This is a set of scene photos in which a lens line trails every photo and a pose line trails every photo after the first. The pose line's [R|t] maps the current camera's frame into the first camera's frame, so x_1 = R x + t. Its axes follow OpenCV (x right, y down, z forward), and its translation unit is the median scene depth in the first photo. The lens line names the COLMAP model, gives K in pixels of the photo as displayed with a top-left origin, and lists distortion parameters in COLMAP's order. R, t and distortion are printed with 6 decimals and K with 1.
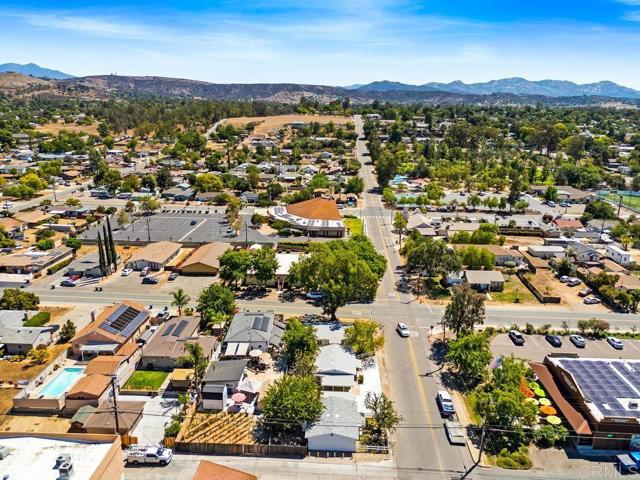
lens RADIAL K [[478.0, 0, 320.0], [0, 478.0, 240.0], [0, 0, 1]] dist [0.077776, -0.072737]
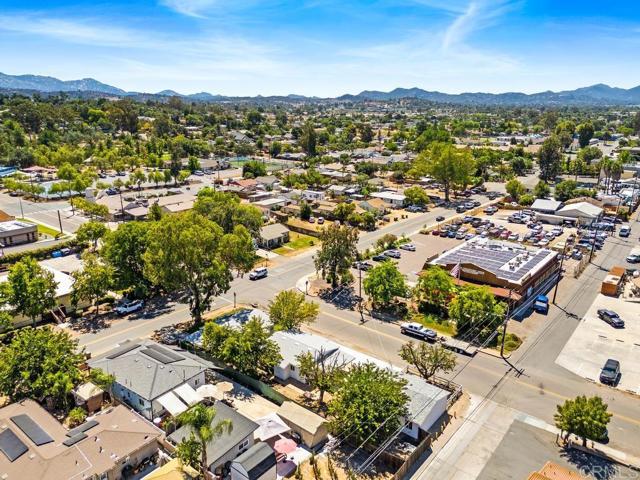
lens RADIAL K [[478.0, 0, 320.0], [0, 478.0, 240.0], [0, 0, 1]] dist [0.077776, -0.072737]
pose [[0.586345, -0.228475, 0.777173, -0.328655], [0.225453, 0.967521, 0.114339, 0.006033], [-0.778055, 0.108174, 0.618812, 0.325487]]
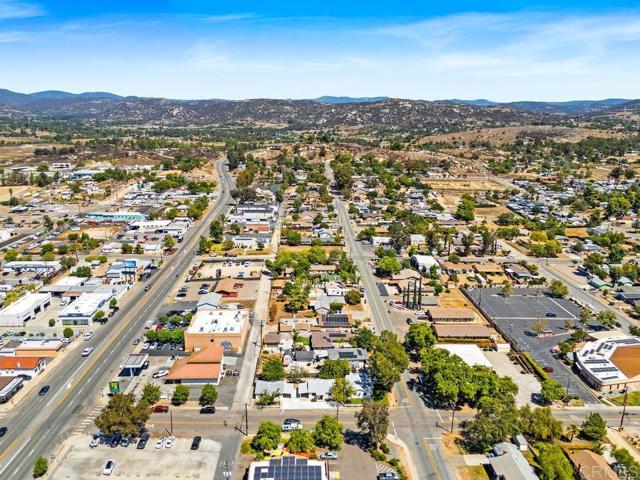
lens RADIAL K [[478.0, 0, 320.0], [0, 478.0, 240.0], [0, 0, 1]] dist [0.077776, -0.072737]
pose [[0.070869, 0.239810, -0.968230, 1.044540], [-0.285598, 0.934911, 0.210654, -0.397224], [0.955725, 0.261596, 0.134746, 0.426399]]
